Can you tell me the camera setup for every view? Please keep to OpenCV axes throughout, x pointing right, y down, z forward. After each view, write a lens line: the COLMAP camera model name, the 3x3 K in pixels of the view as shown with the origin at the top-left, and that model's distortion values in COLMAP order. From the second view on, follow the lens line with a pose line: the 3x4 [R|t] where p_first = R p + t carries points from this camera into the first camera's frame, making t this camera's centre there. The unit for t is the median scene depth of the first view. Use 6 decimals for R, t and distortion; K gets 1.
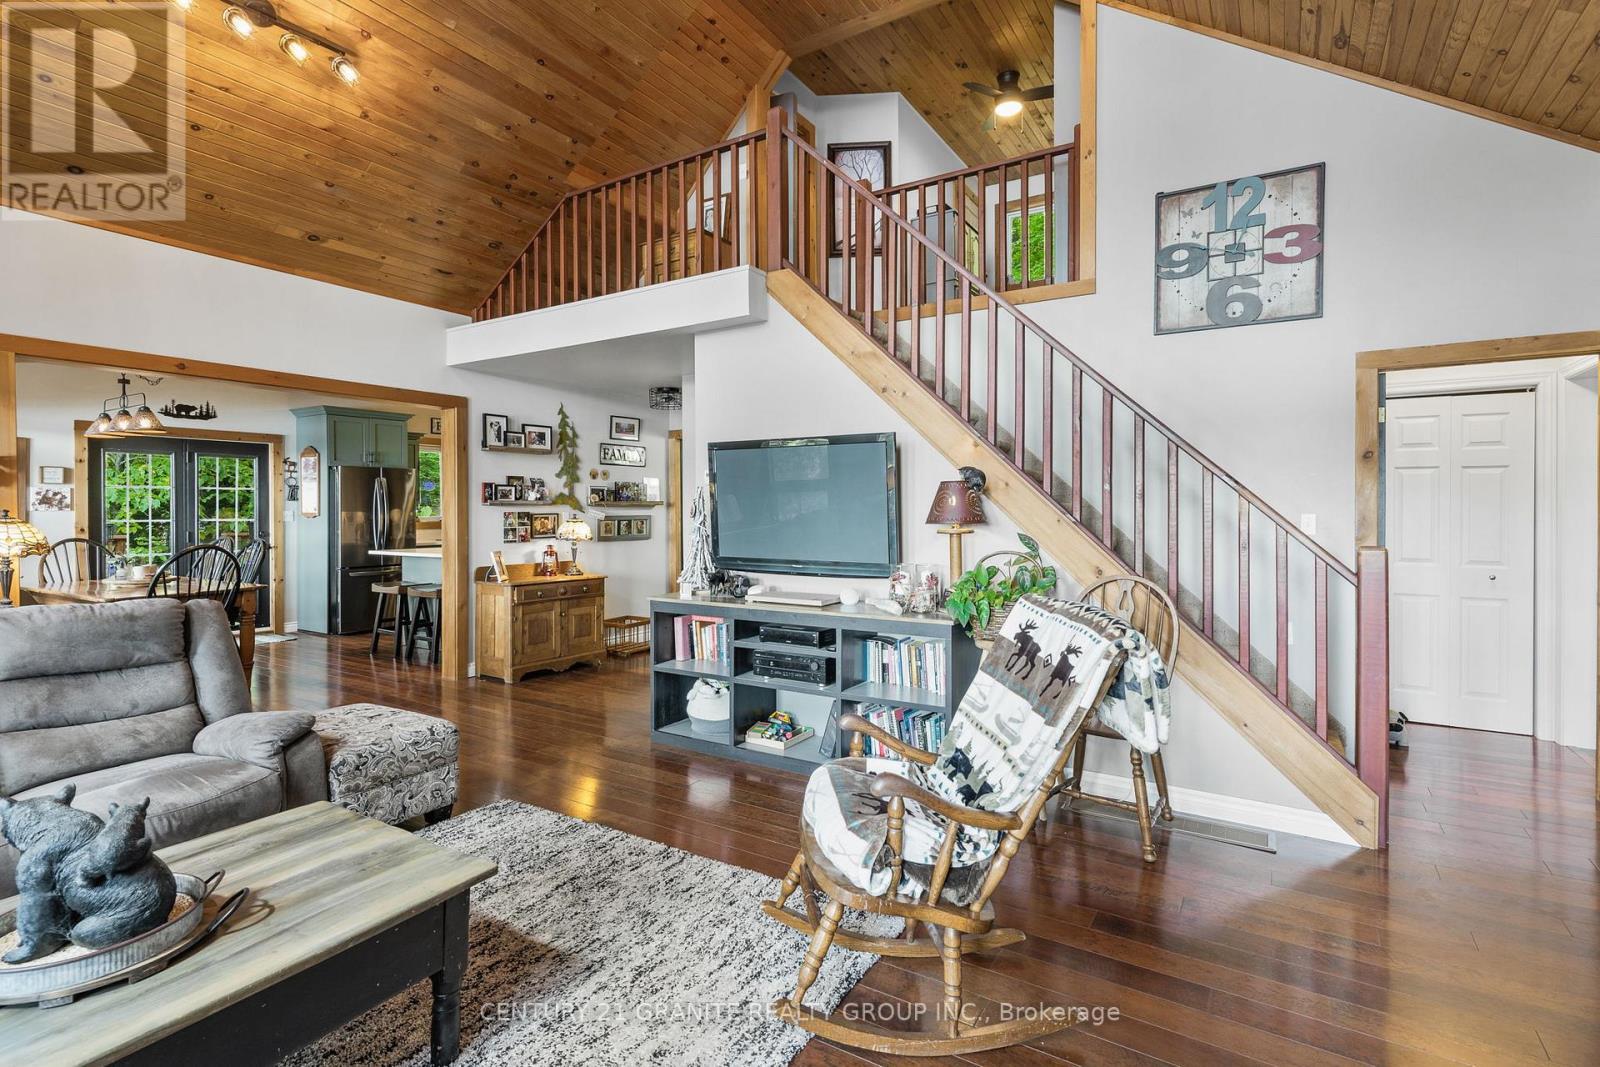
lens RADIAL K [[771.7, 0, 790.2], [0, 771.7, 517.5], [0, 0, 1]] dist [0.005076, 0.002200]
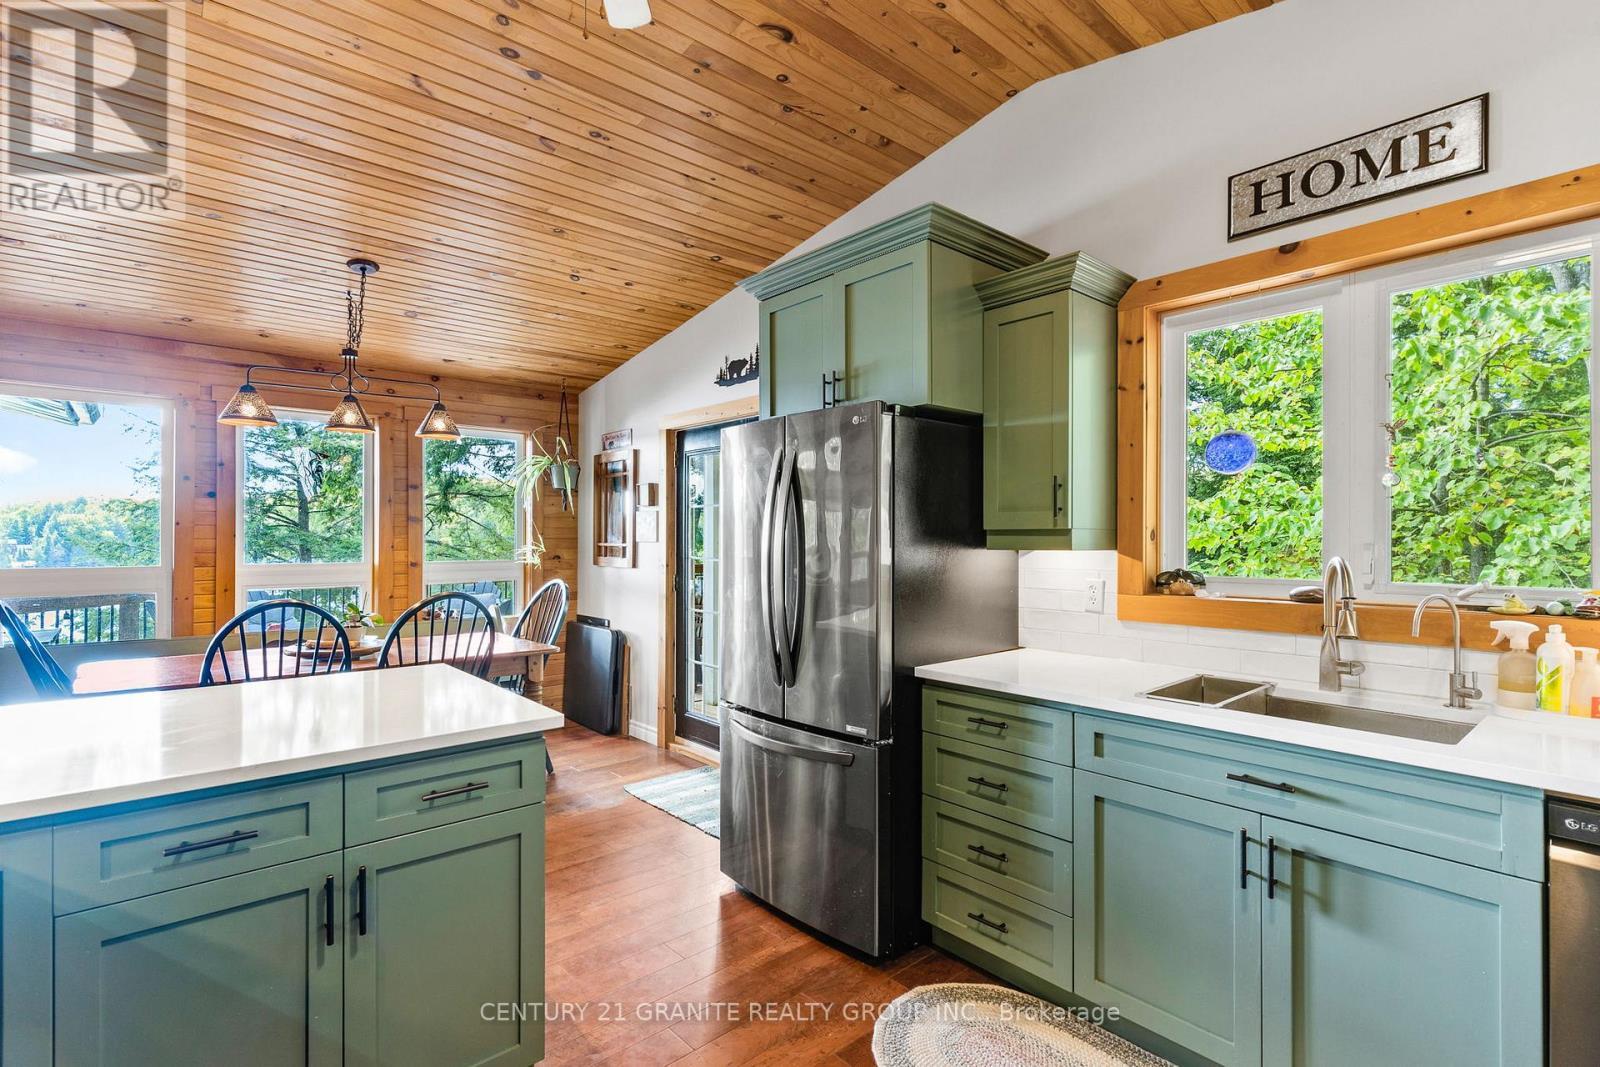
lens RADIAL K [[771.7, 0, 778.4], [0, 771.7, 529.6], [0, 0, 1]] dist [0.005076, 0.002200]
pose [[-0.279676, -0.005187, -0.960080, -0.268073], [-0.011473, 0.999932, -0.002060, -0.020786], [0.960026, 0.010438, -0.279717, 1.333773]]
